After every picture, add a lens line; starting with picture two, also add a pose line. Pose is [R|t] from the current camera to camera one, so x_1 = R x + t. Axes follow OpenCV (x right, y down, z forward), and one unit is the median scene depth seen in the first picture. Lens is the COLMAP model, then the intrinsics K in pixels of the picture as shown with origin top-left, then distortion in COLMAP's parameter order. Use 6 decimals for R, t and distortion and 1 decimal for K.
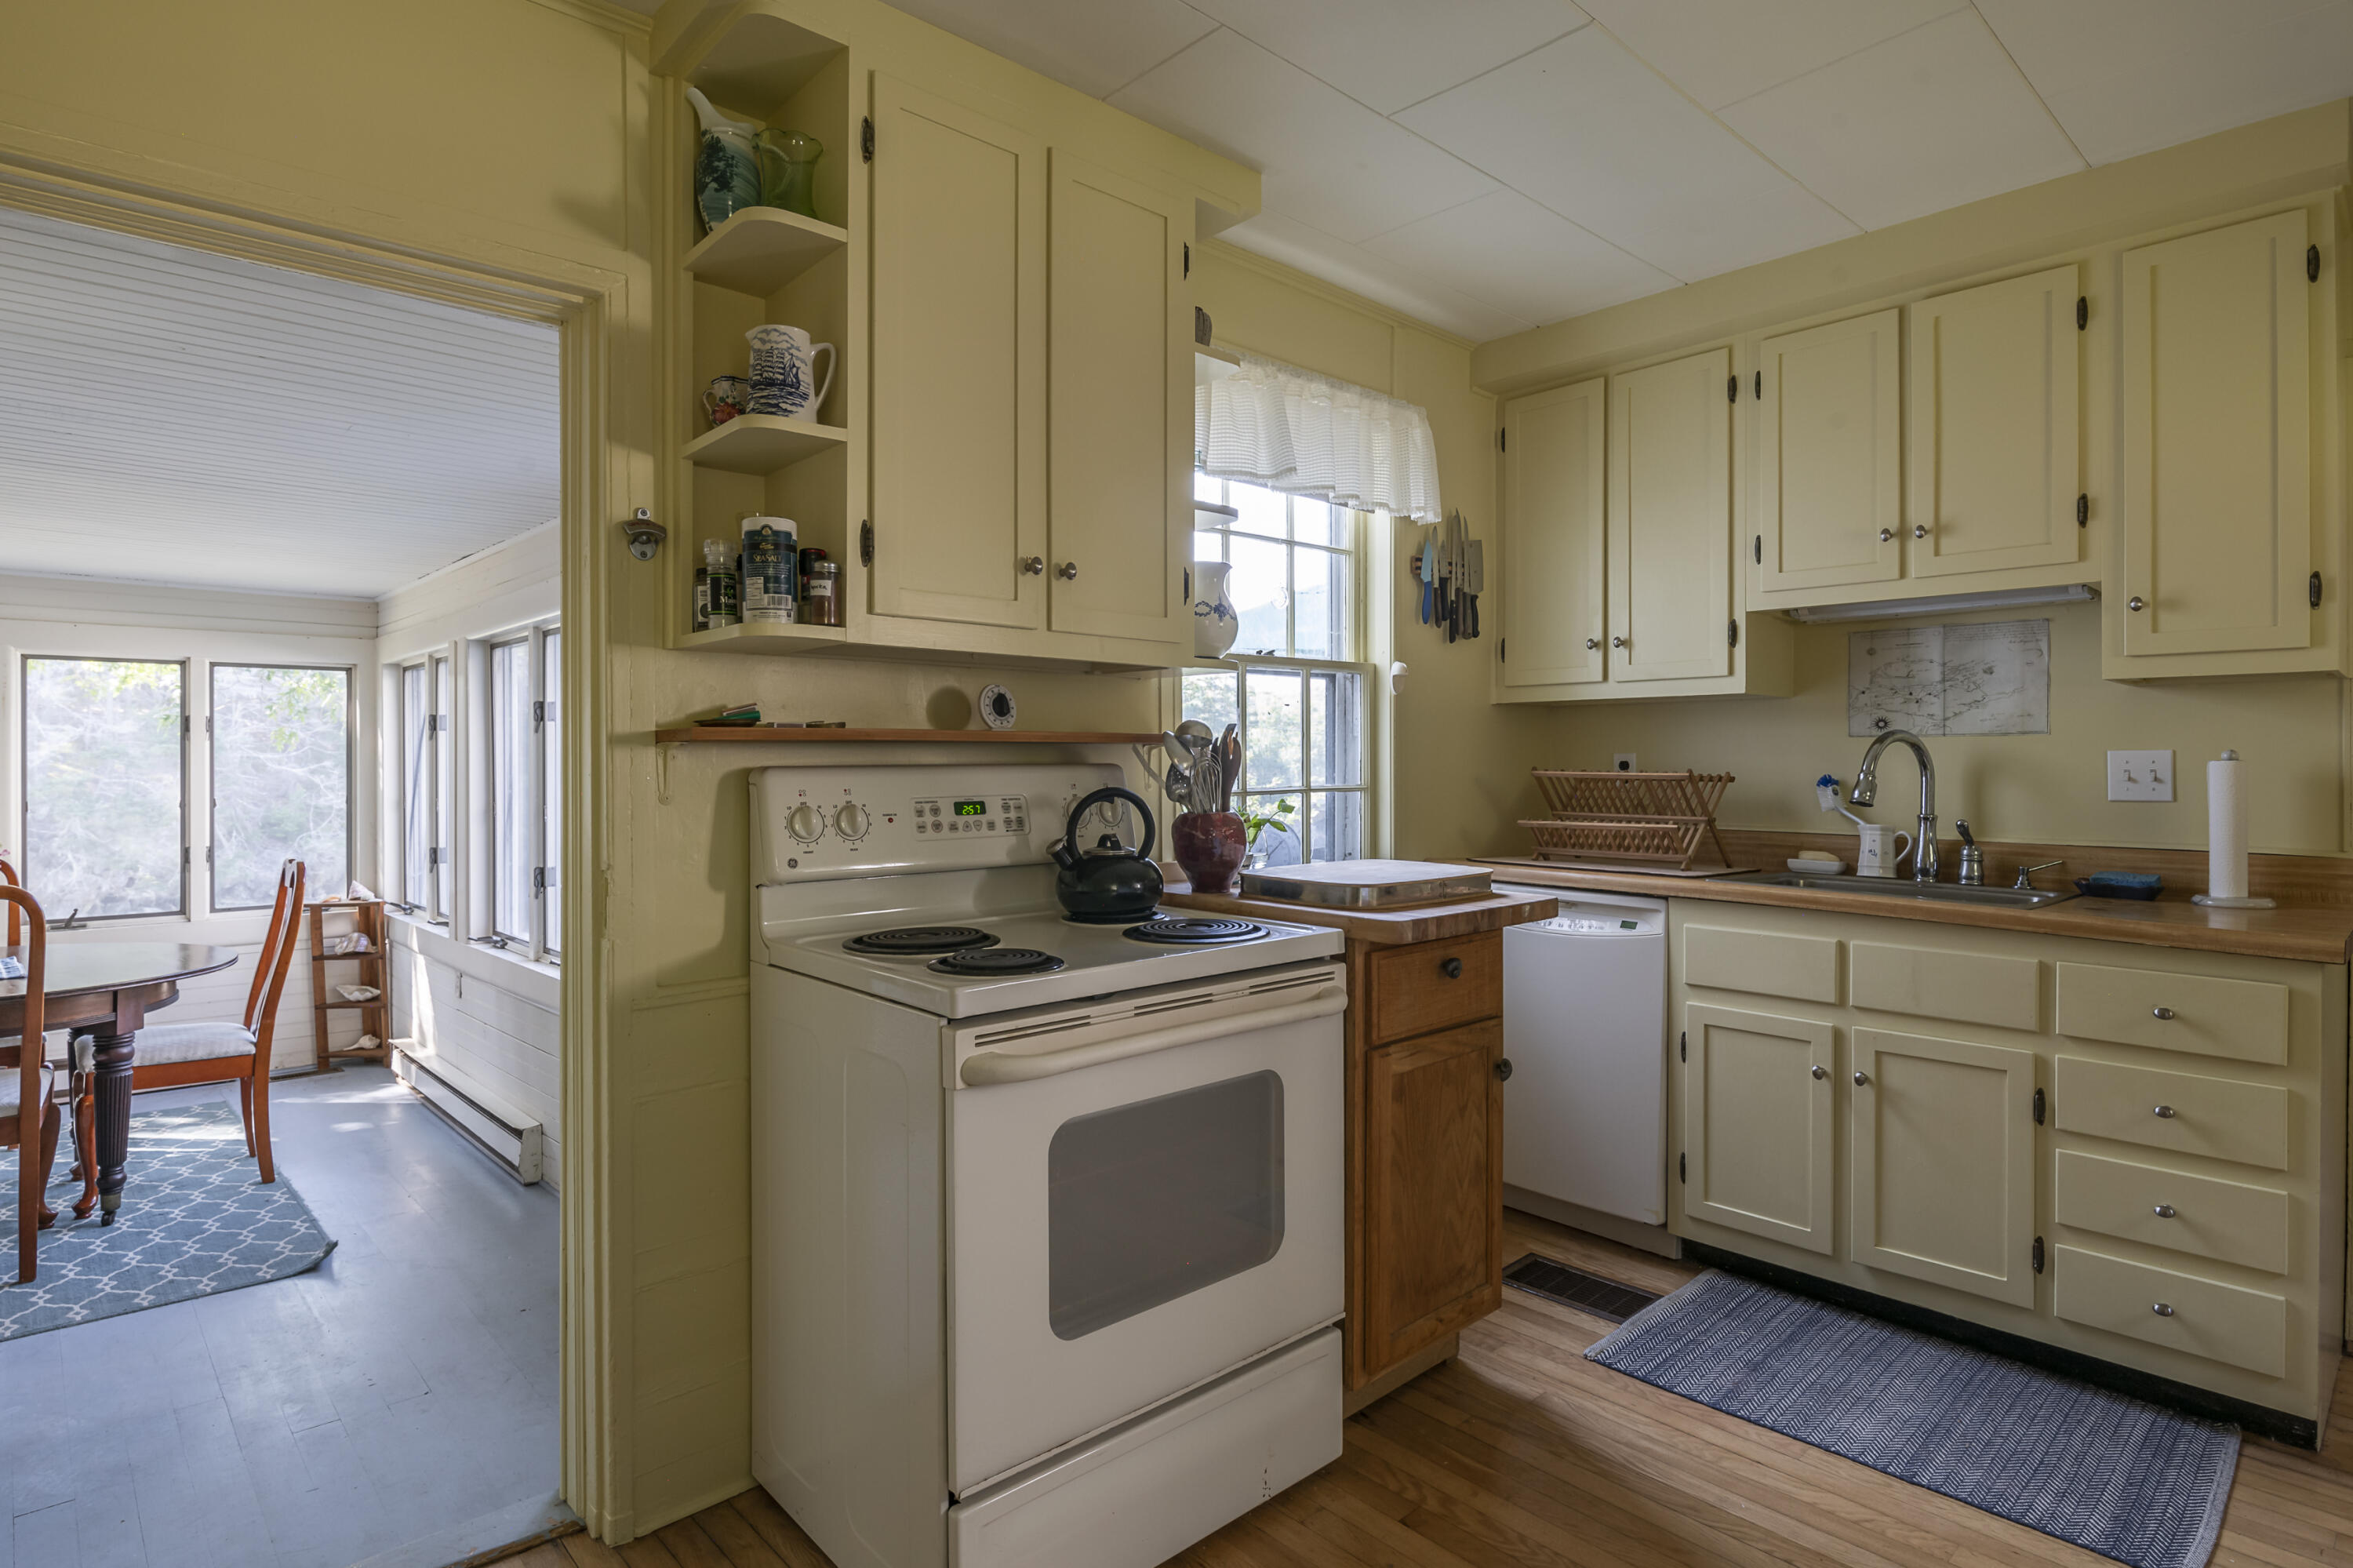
lens RADIAL K [[1224.5, 0, 1176.3], [0, 1224.5, 758.8], [0, 0, 1]] dist [-0.003700, -0.002181]
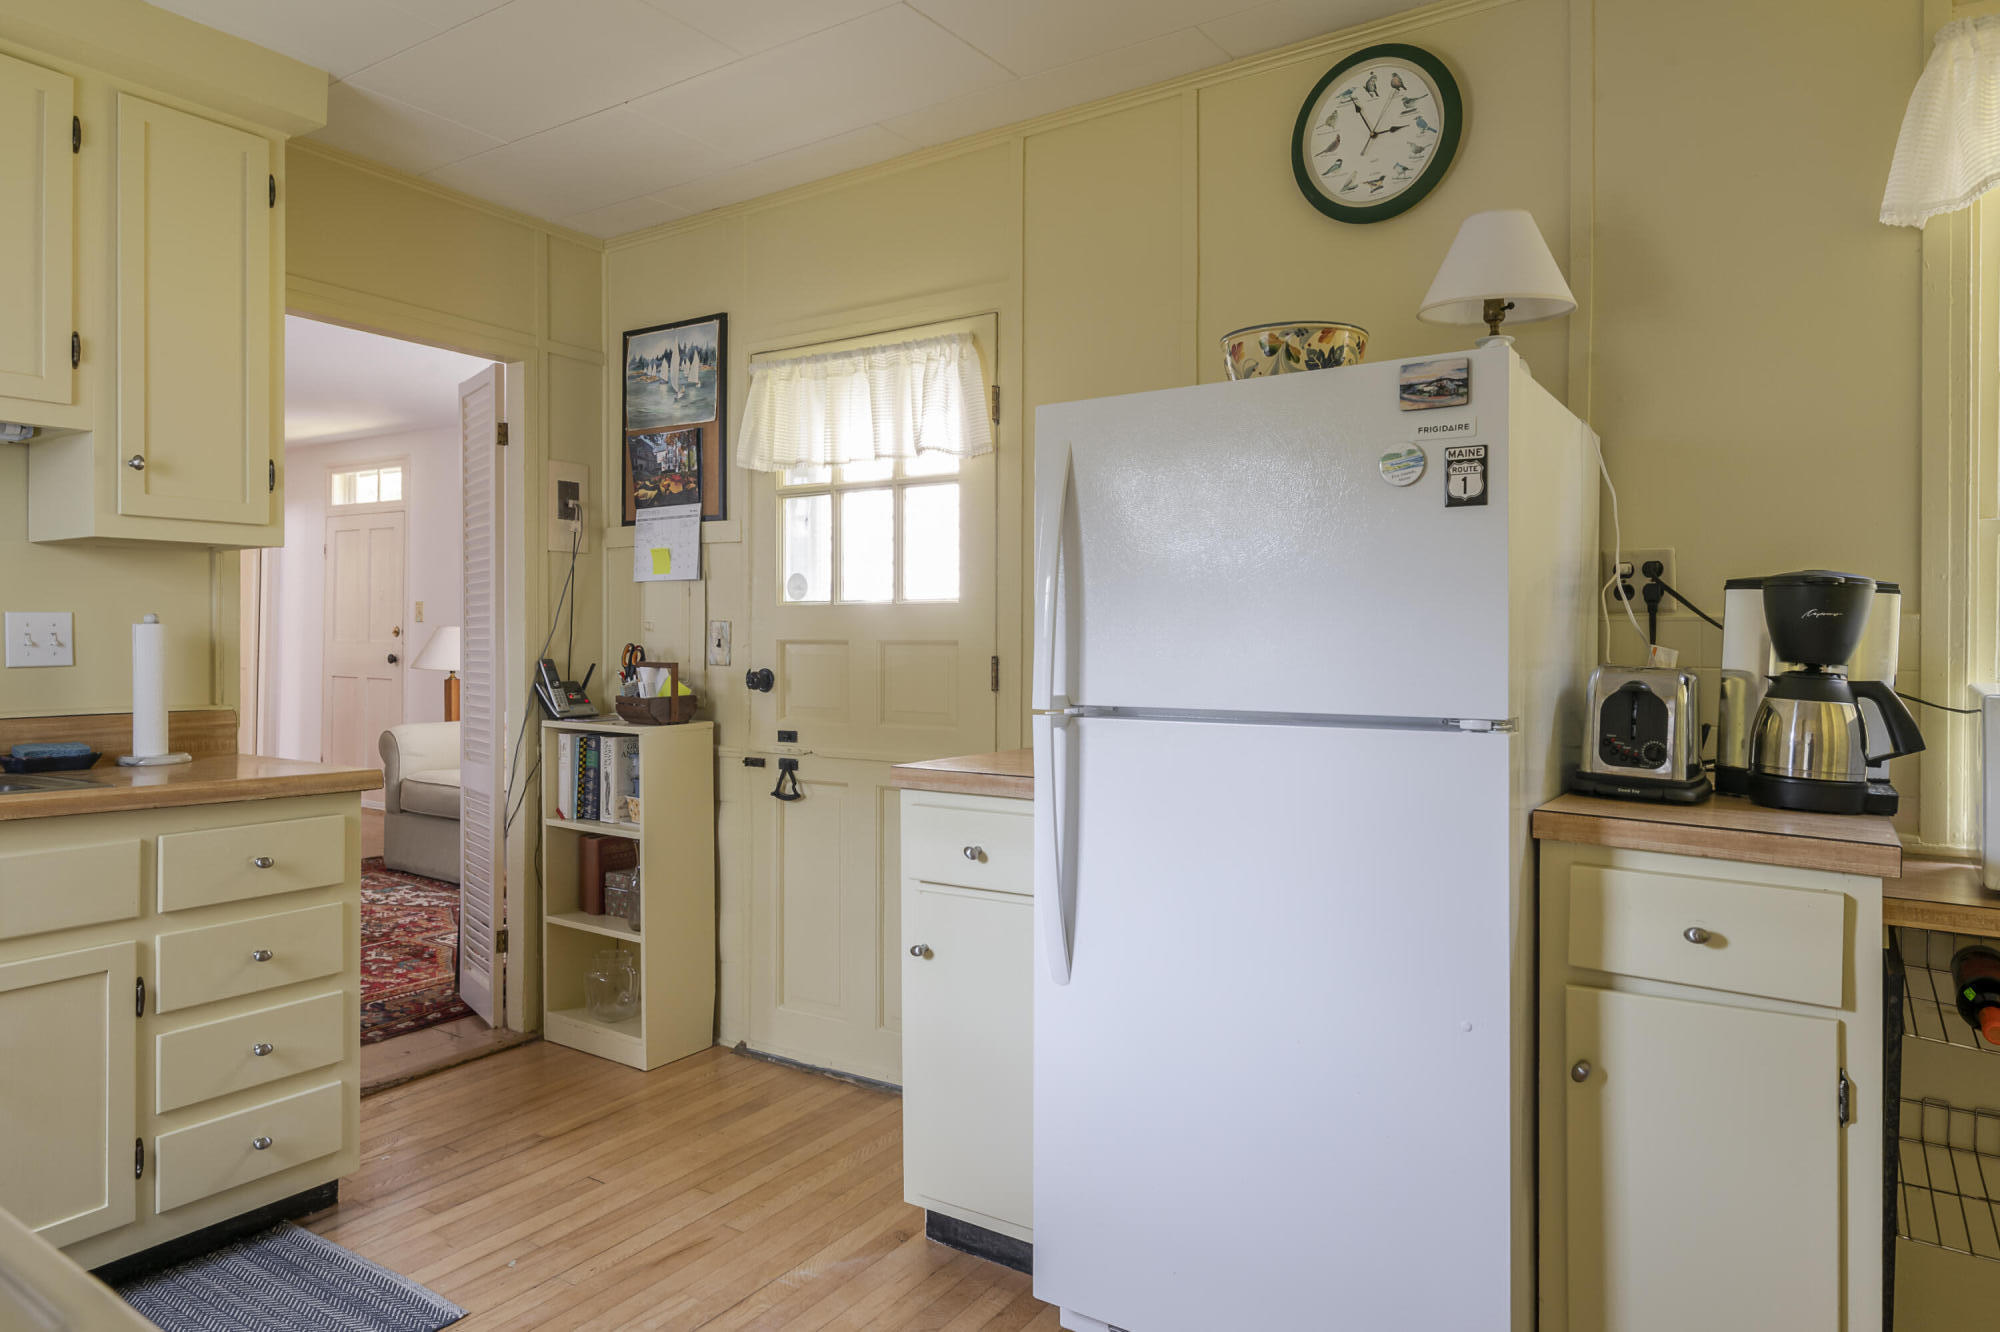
lens RADIAL K [[1225.2, 0, 1005.5], [0, 1225.2, 637.5], [0, 0, 1]] dist [0.003699, 0.001035]
pose [[-0.237446, -0.004628, 0.971390, -0.301849], [-0.004524, 0.999983, 0.003658, 0.005604], [-0.971390, -0.003526, -0.237463, 0.507251]]
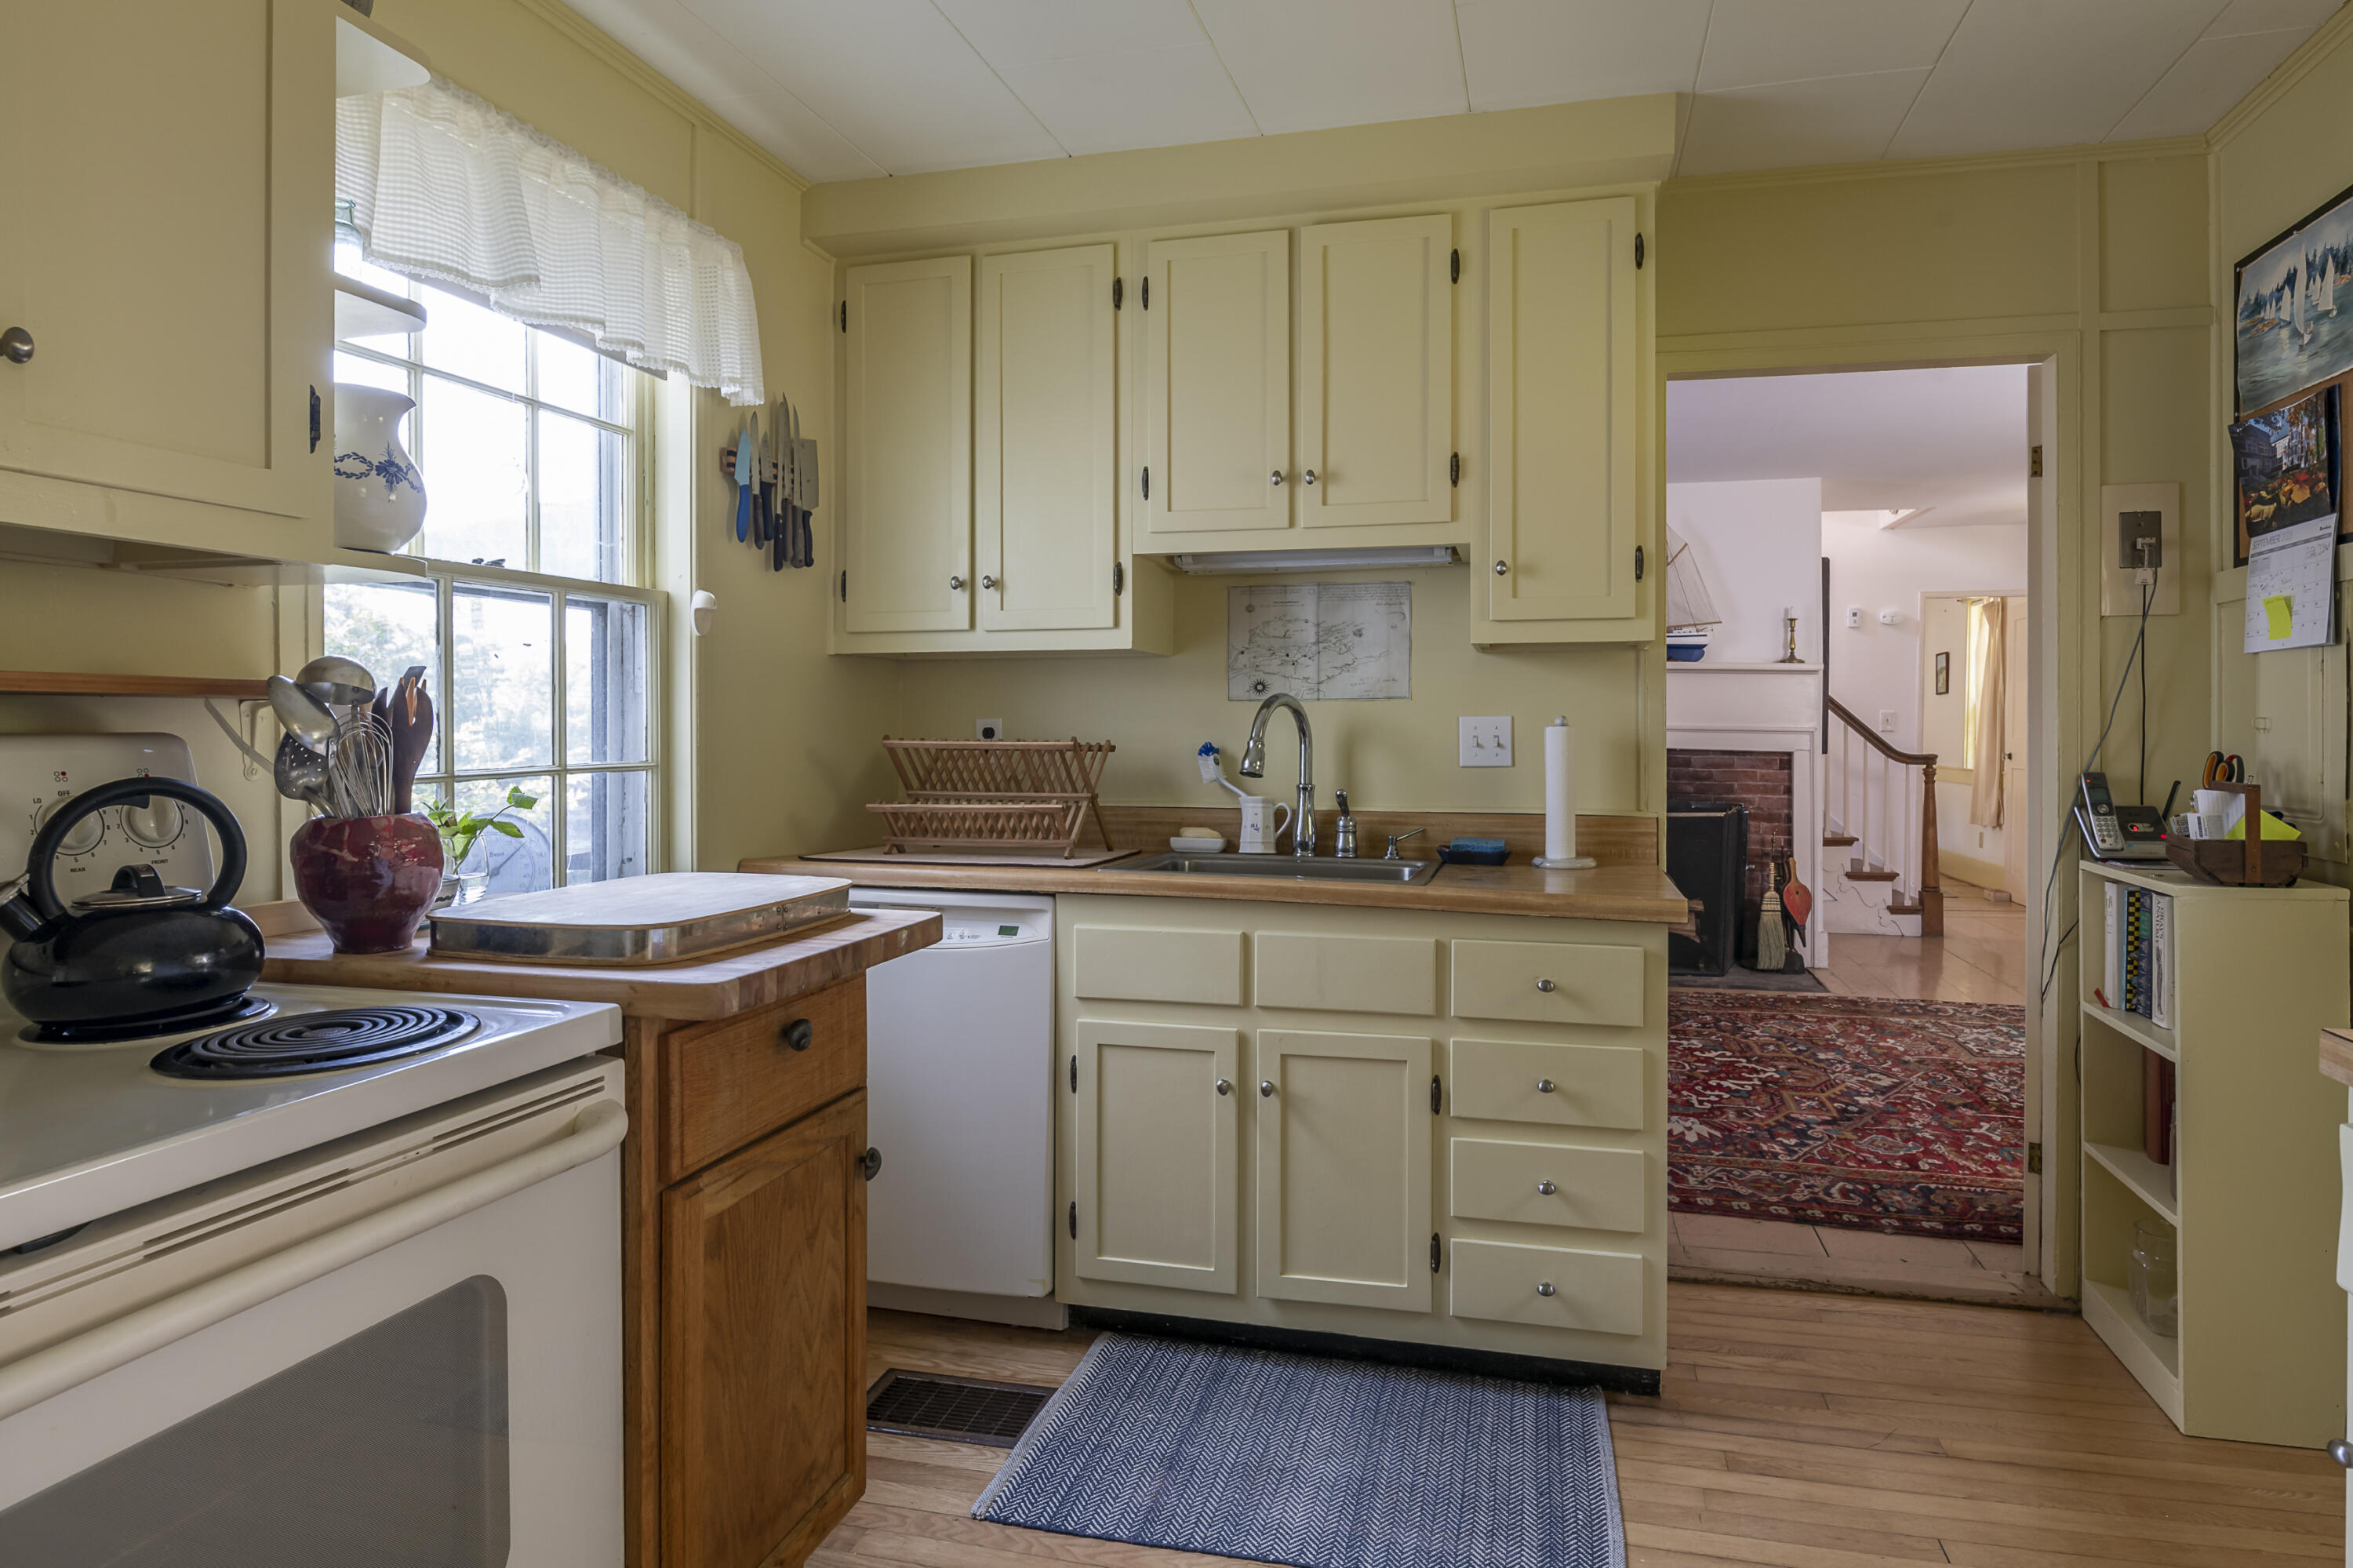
lens RADIAL K [[1287.0, 0, 1238.3], [0, 1287.0, 730.0], [0, 0, 1]] dist [-0.001567, -0.002564]
pose [[0.834431, -0.002241, 0.551108, 0.030999], [0.000484, 0.999994, 0.003333, 0.000802], [-0.551112, -0.002514, 0.834427, 0.224685]]
